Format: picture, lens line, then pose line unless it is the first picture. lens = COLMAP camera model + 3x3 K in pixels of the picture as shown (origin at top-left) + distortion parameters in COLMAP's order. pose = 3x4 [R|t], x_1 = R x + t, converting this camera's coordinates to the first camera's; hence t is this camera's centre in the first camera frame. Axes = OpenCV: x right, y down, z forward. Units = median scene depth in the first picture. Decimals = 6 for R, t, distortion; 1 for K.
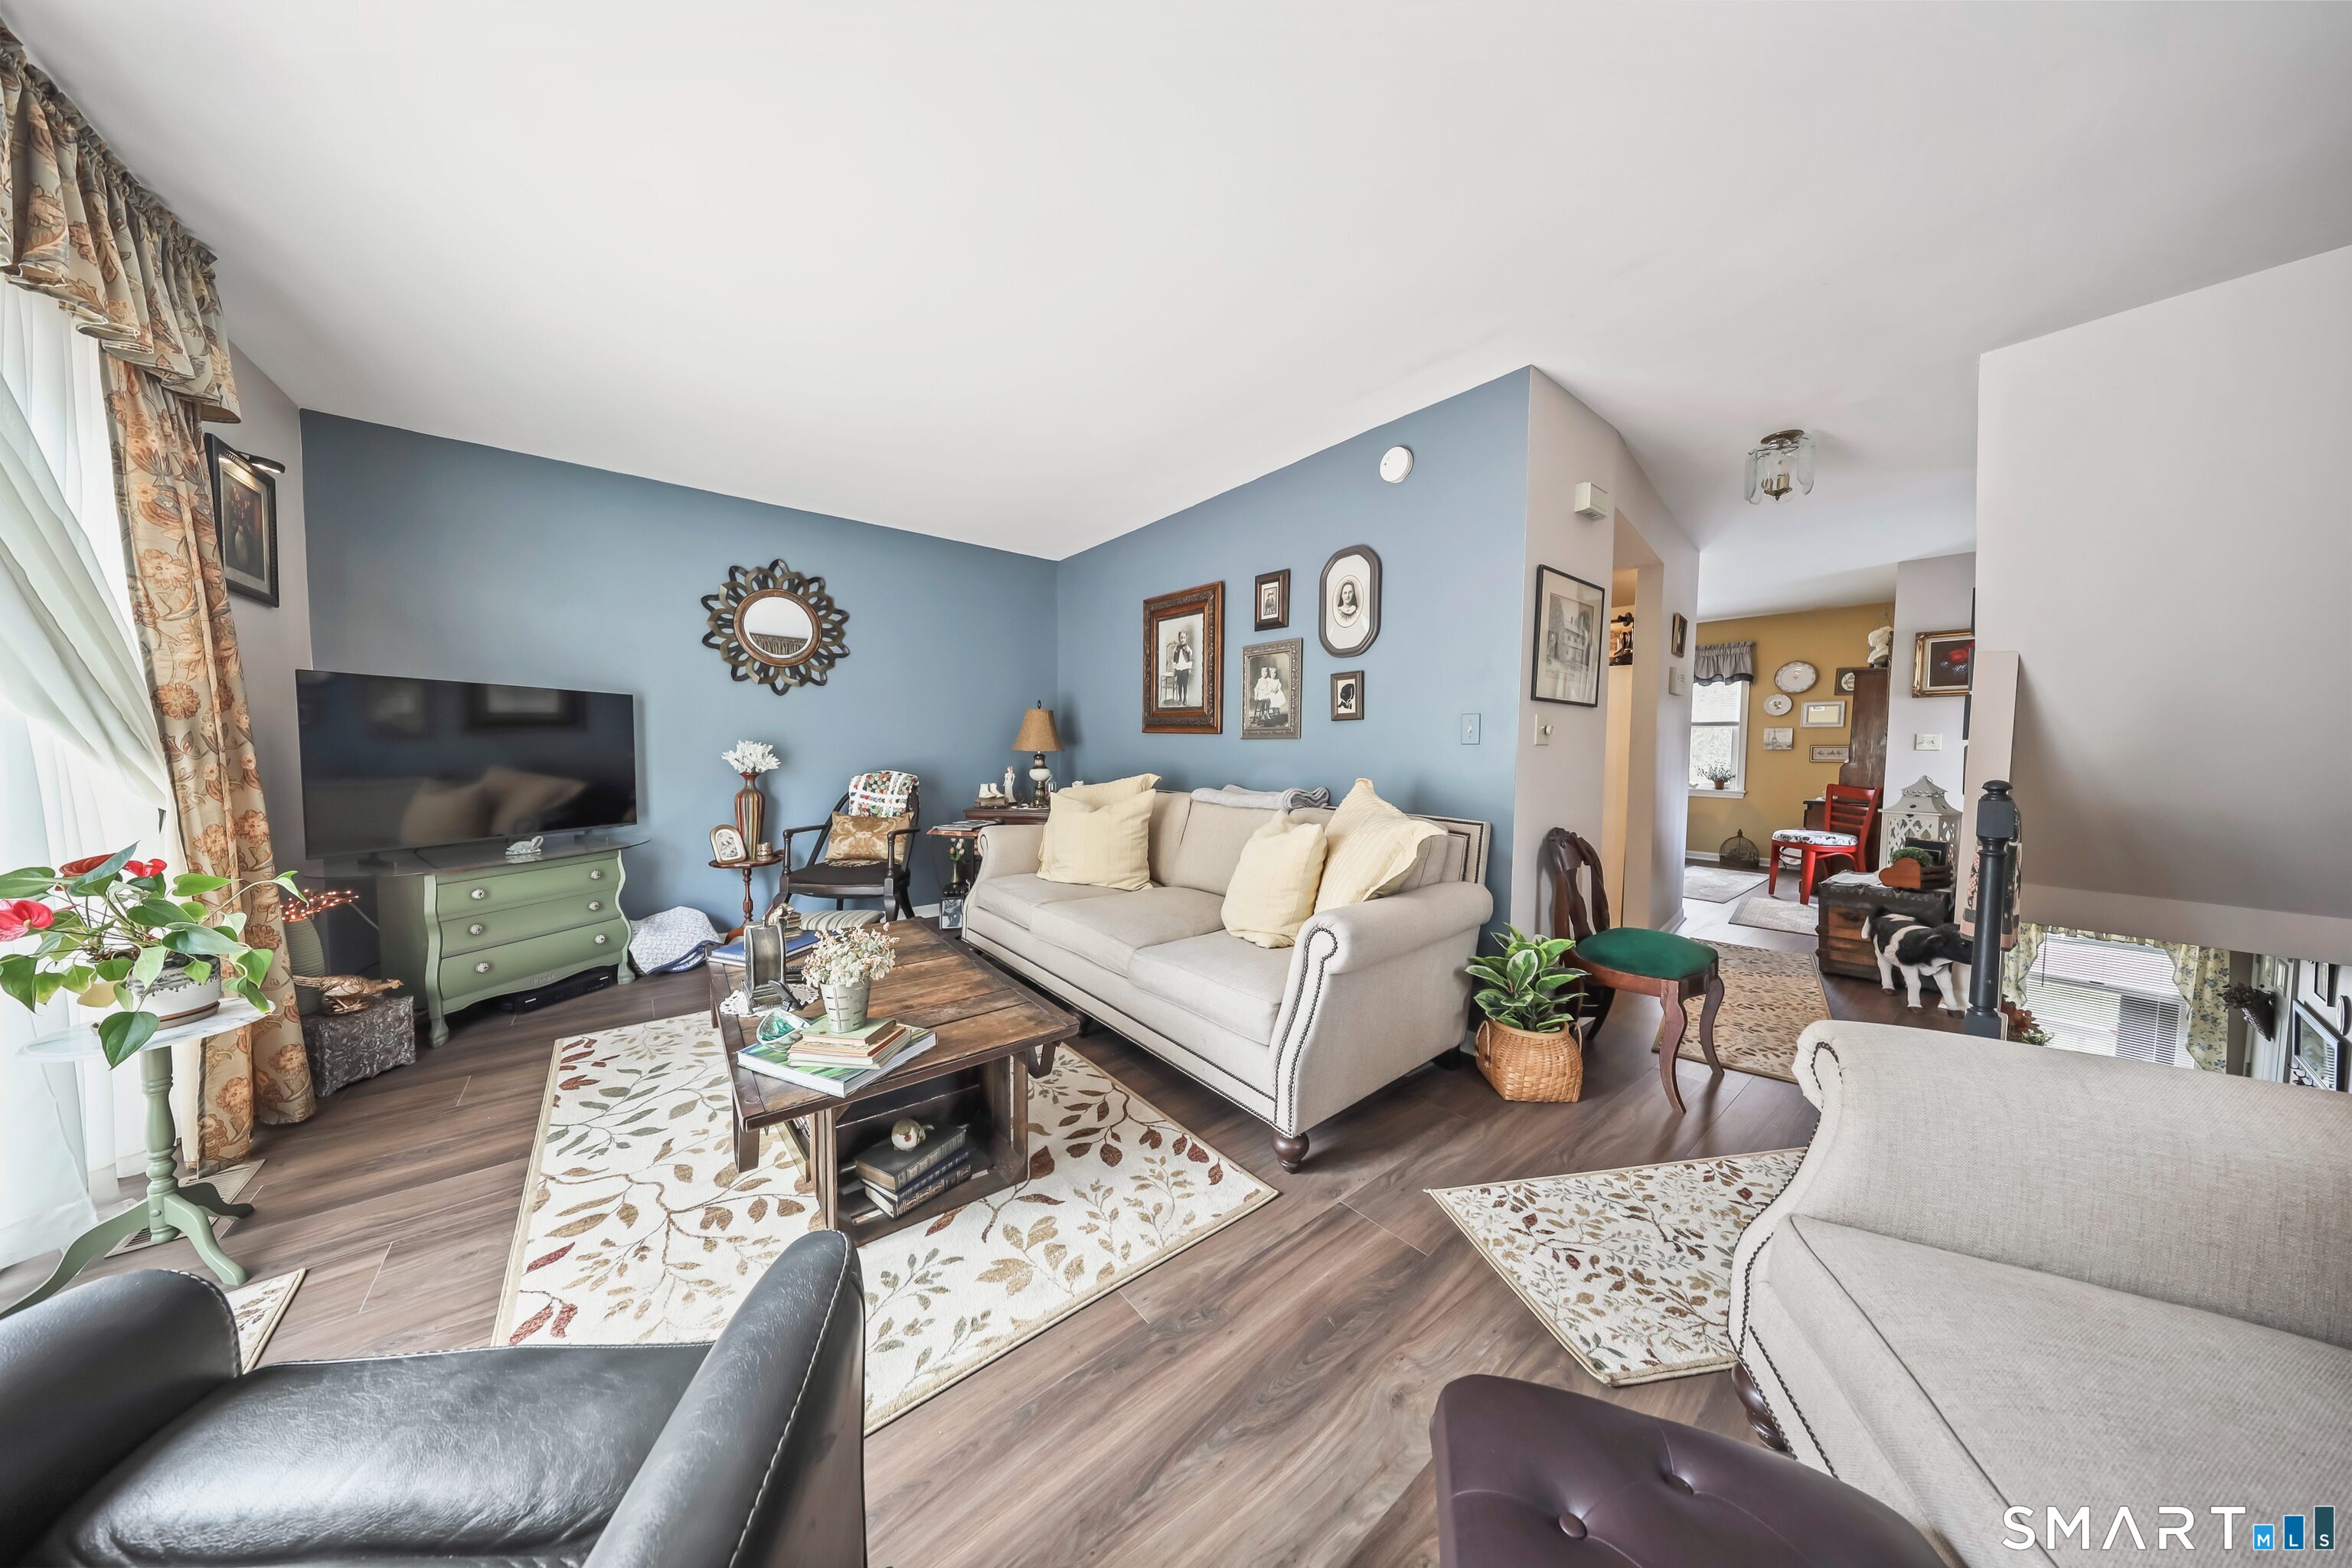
lens RADIAL K [[685.6, 0, 1167.4], [0, 685.6, 778.2], [0, 0, 1]] dist [0.000133, 0.000290]
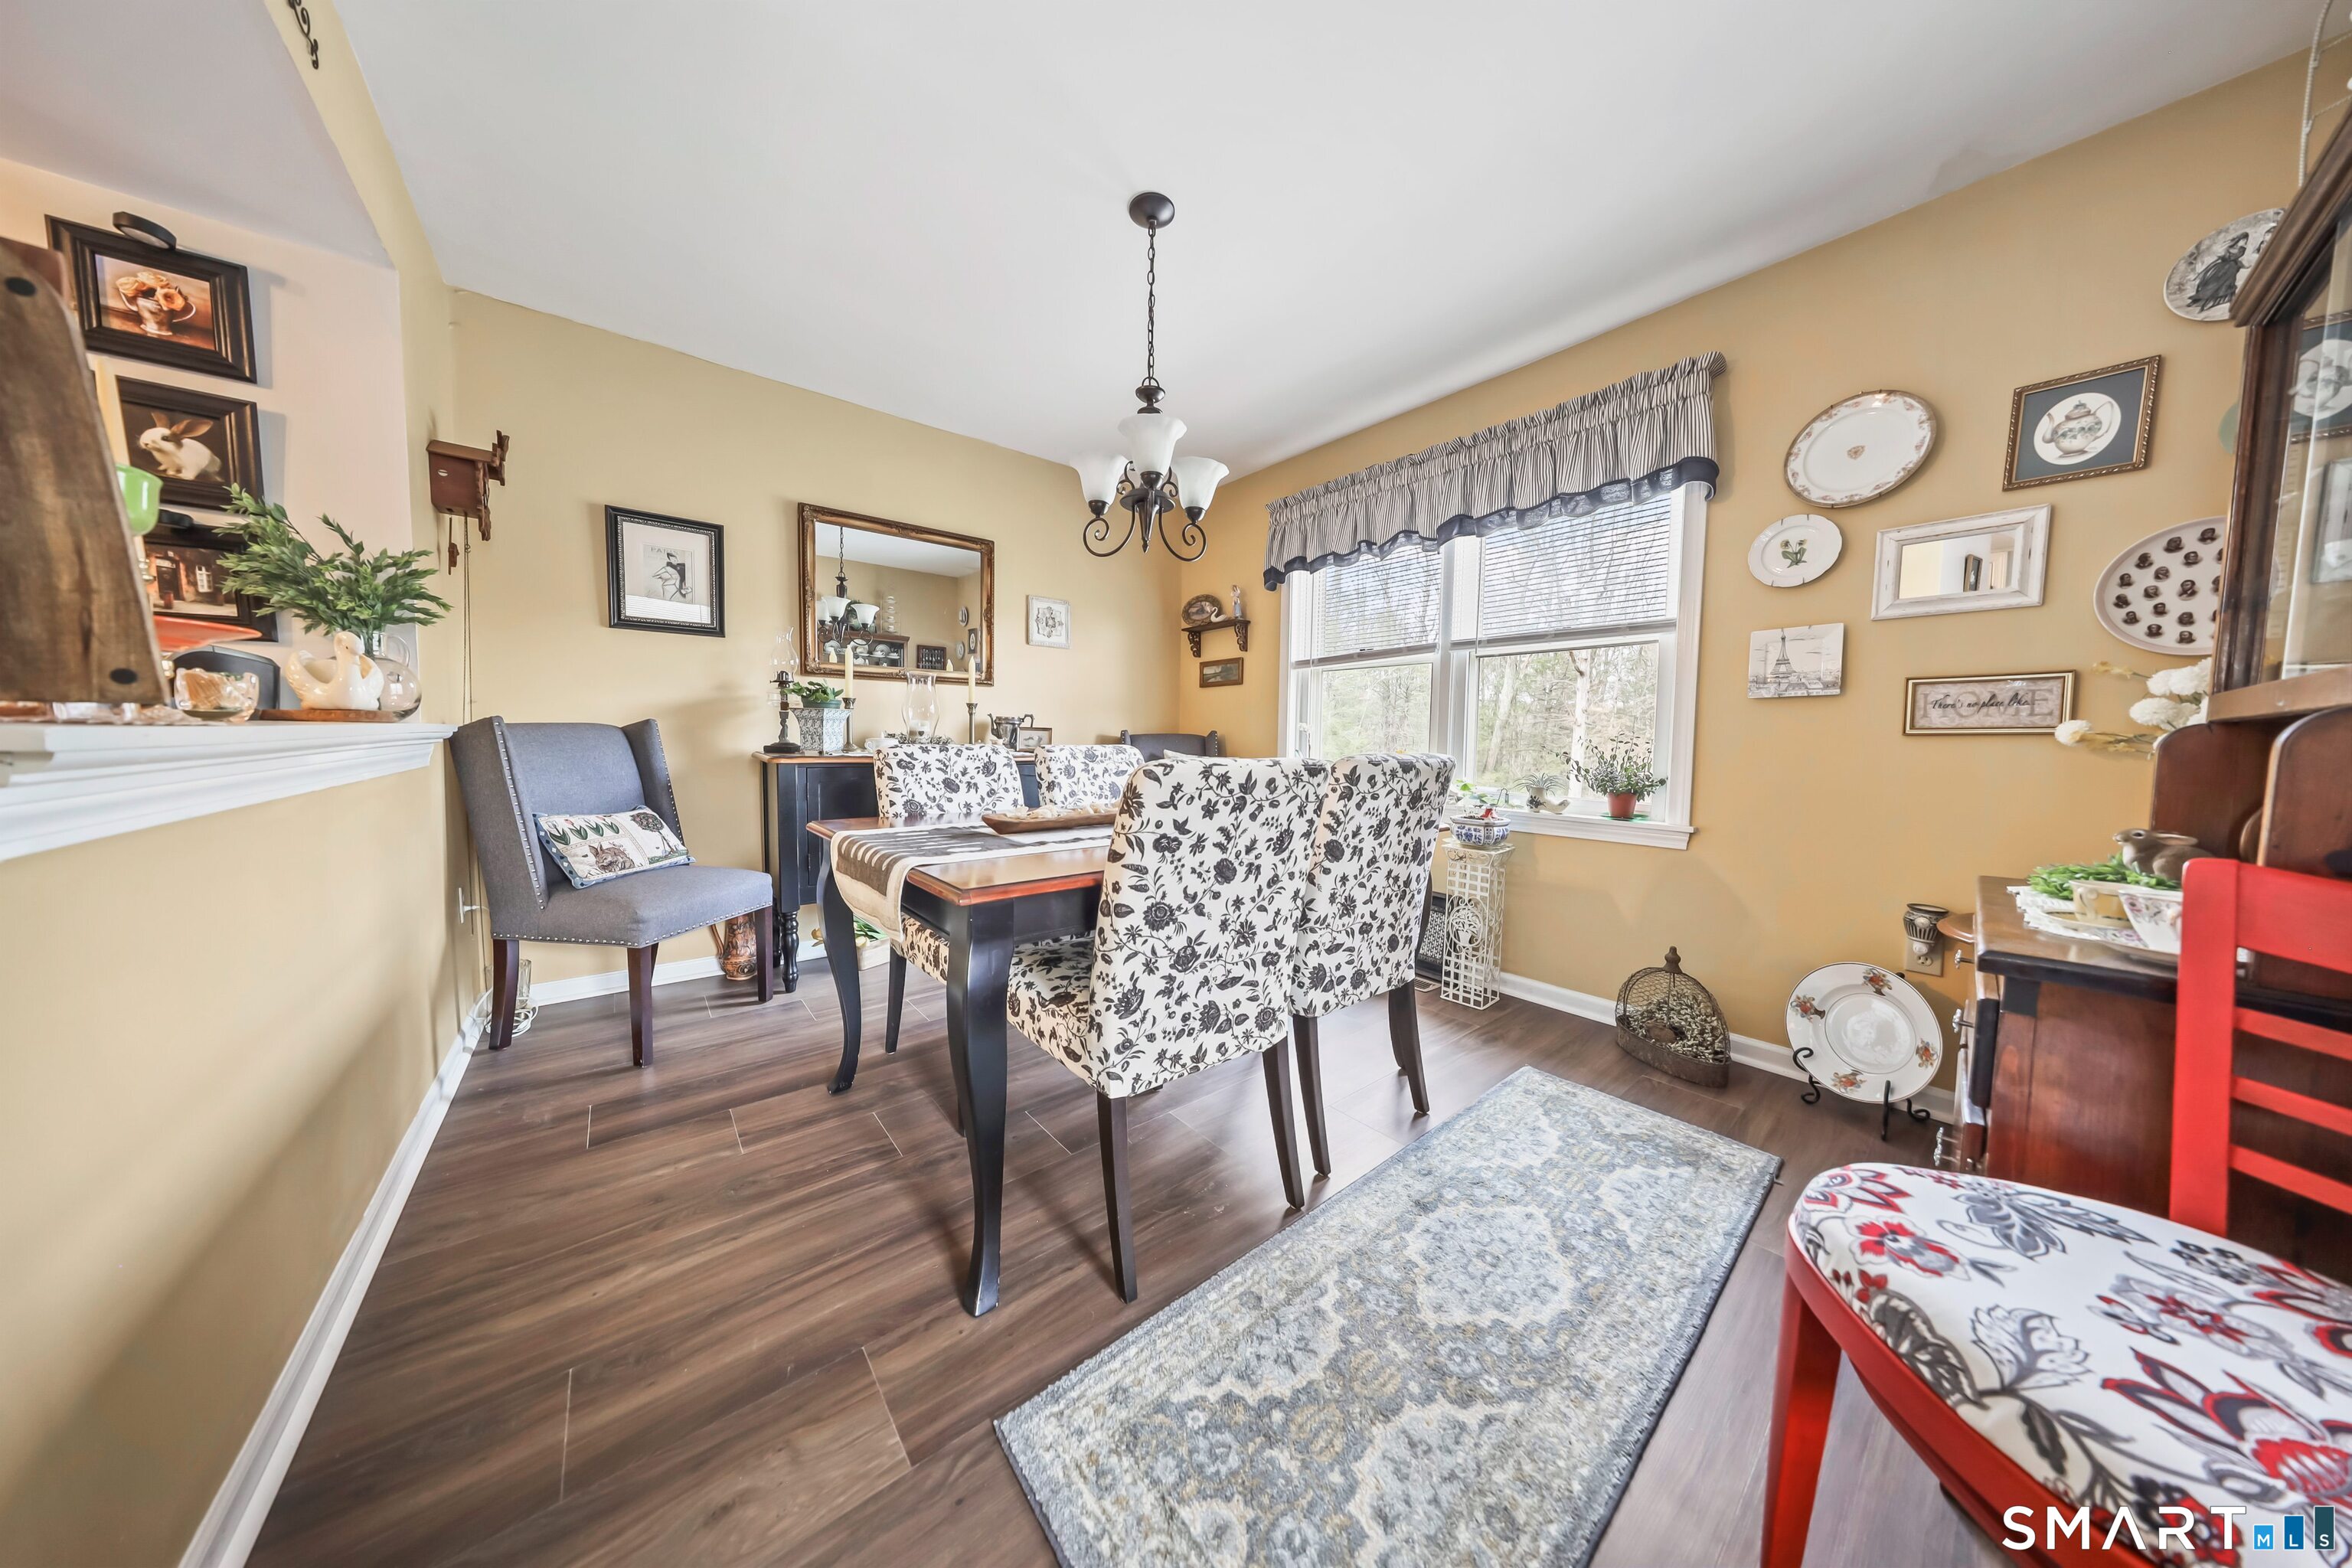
lens RADIAL K [[685.6, 0, 1167.4], [0, 685.6, 778.4], [0, 0, 1]] dist [0.000133, 0.000290]
pose [[0.999921, 0.000782, 0.012544, 1.233063], [-0.000876, 0.999971, 0.007532, -0.014437], [-0.012538, -0.007542, 0.999893, 1.417228]]
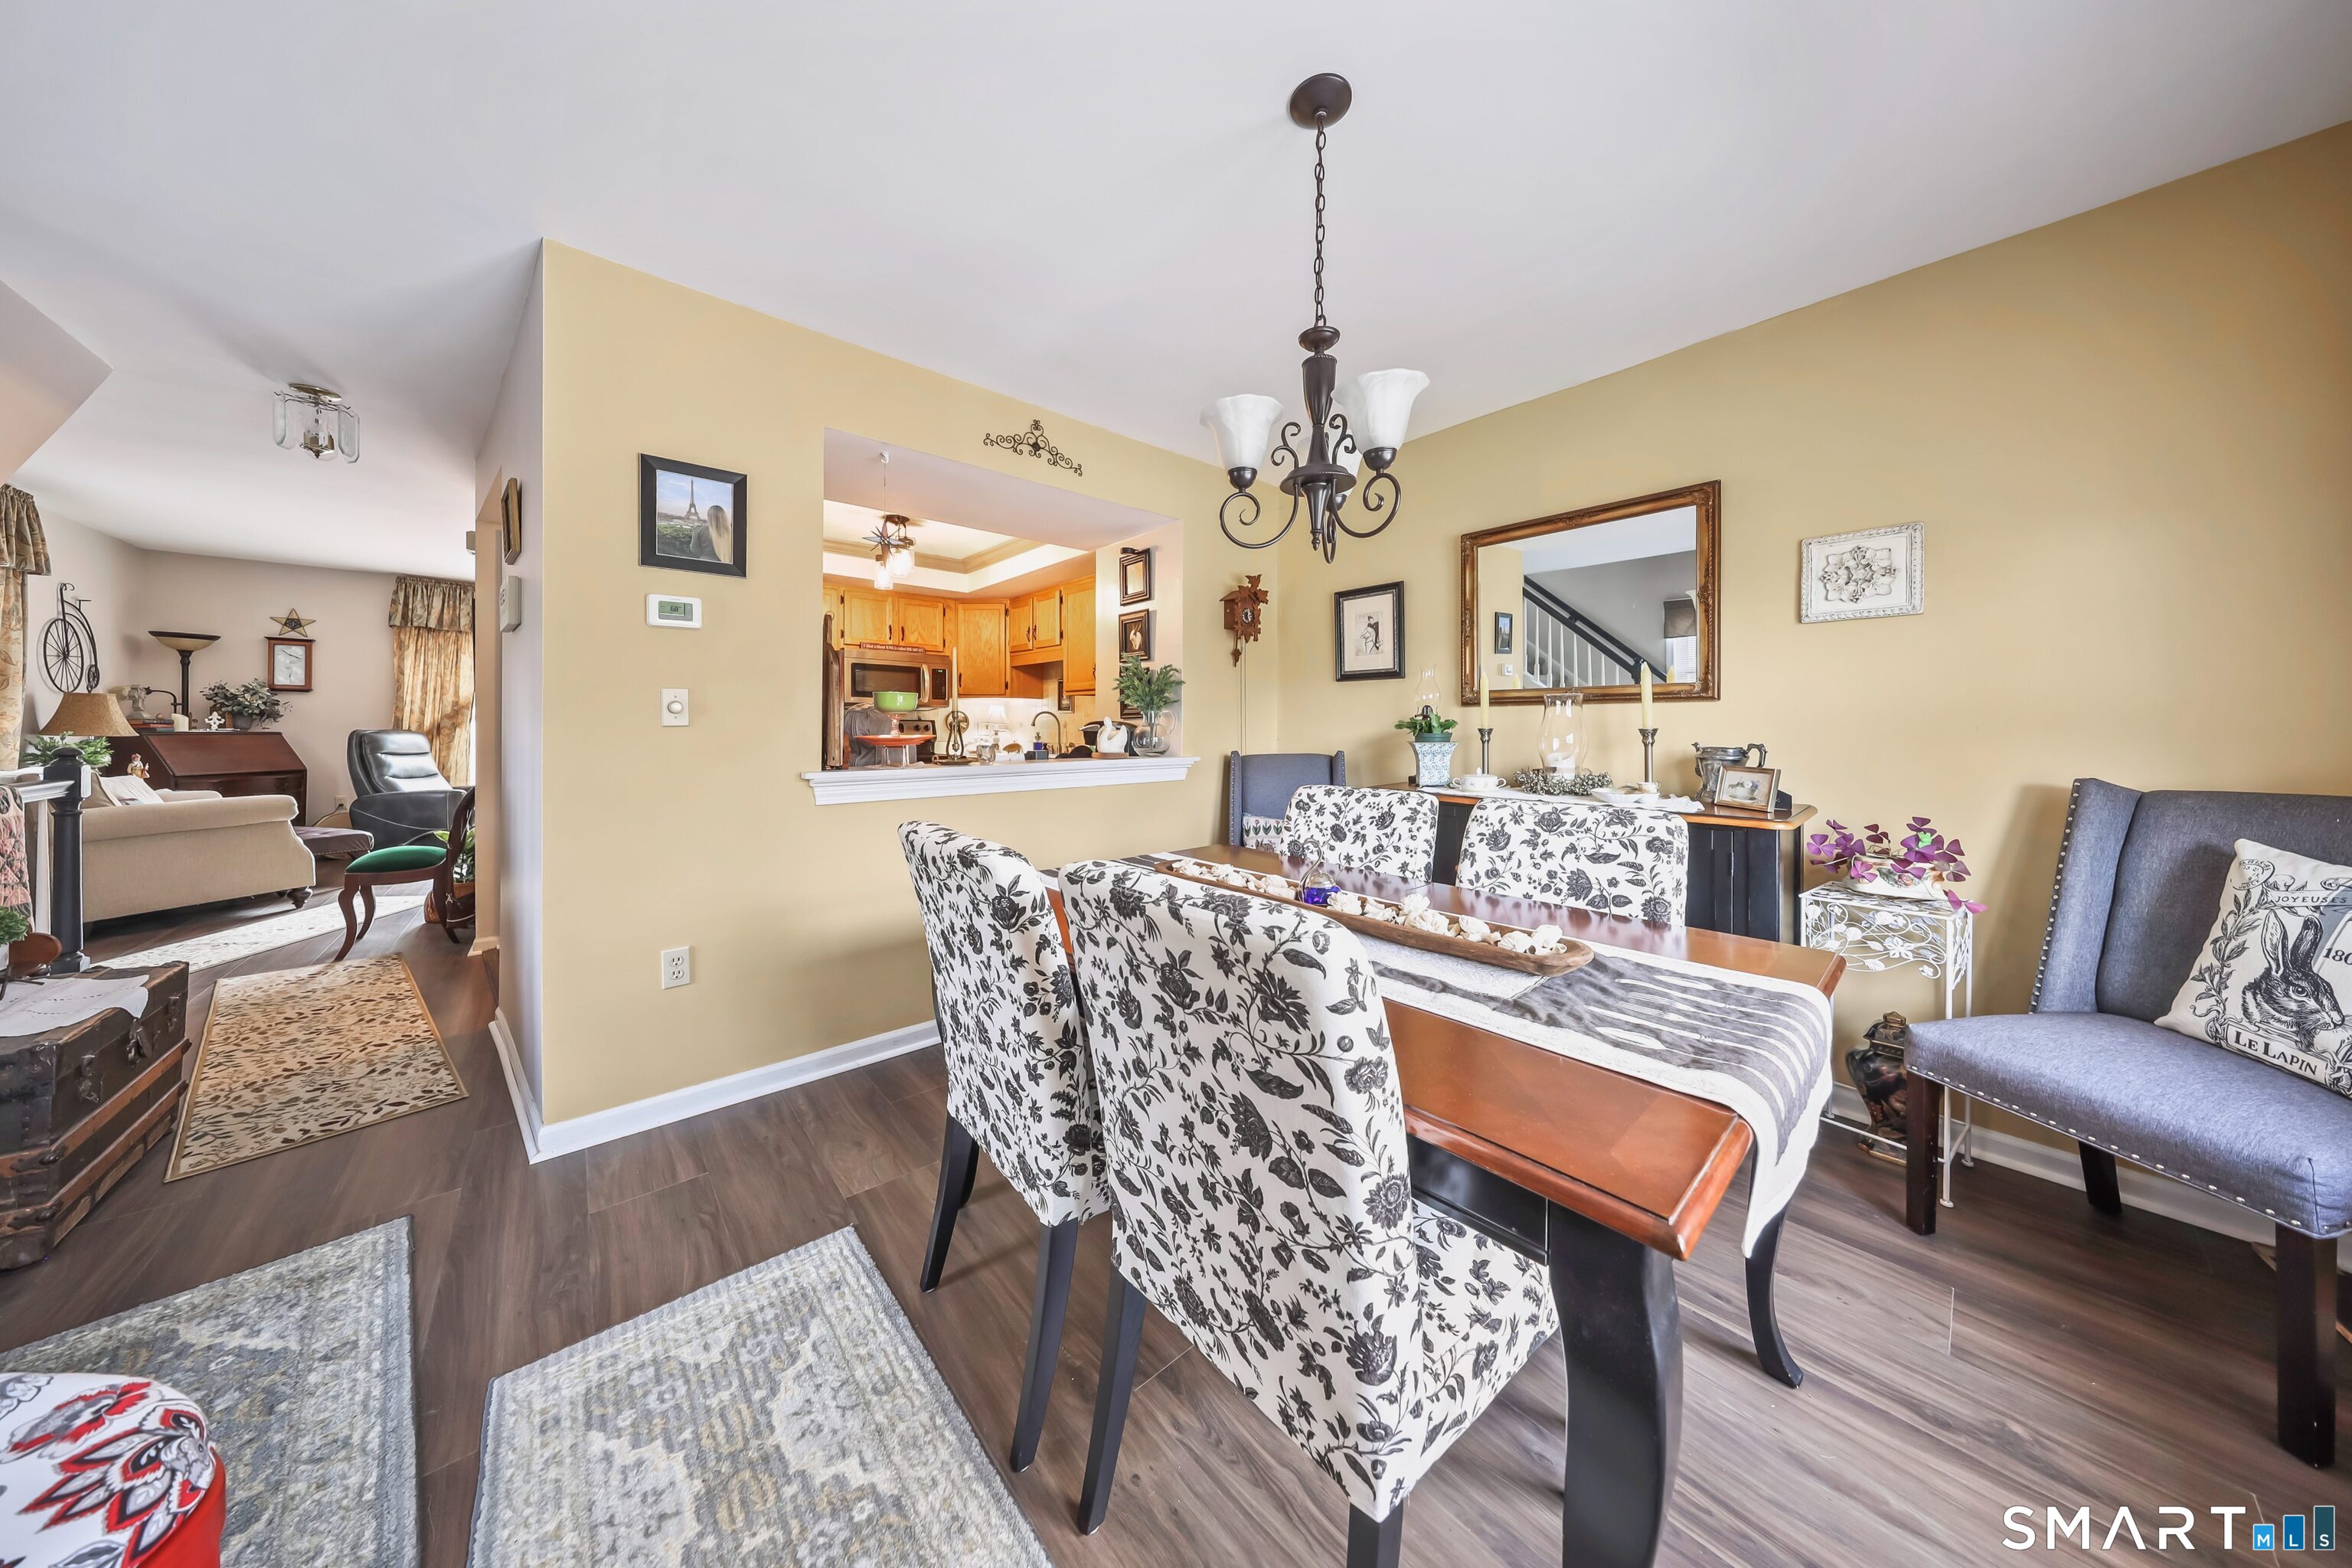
lens RADIAL K [[685.6, 0, 1146.0], [0, 685.6, 731.7], [0, 0, 1]] dist [0.000133, 0.000290]
pose [[0.030115, -0.001297, -0.999546, 1.660151], [-0.056342, 0.998407, -0.002993, -0.084552], [0.997957, 0.056407, 0.029994, 1.901533]]
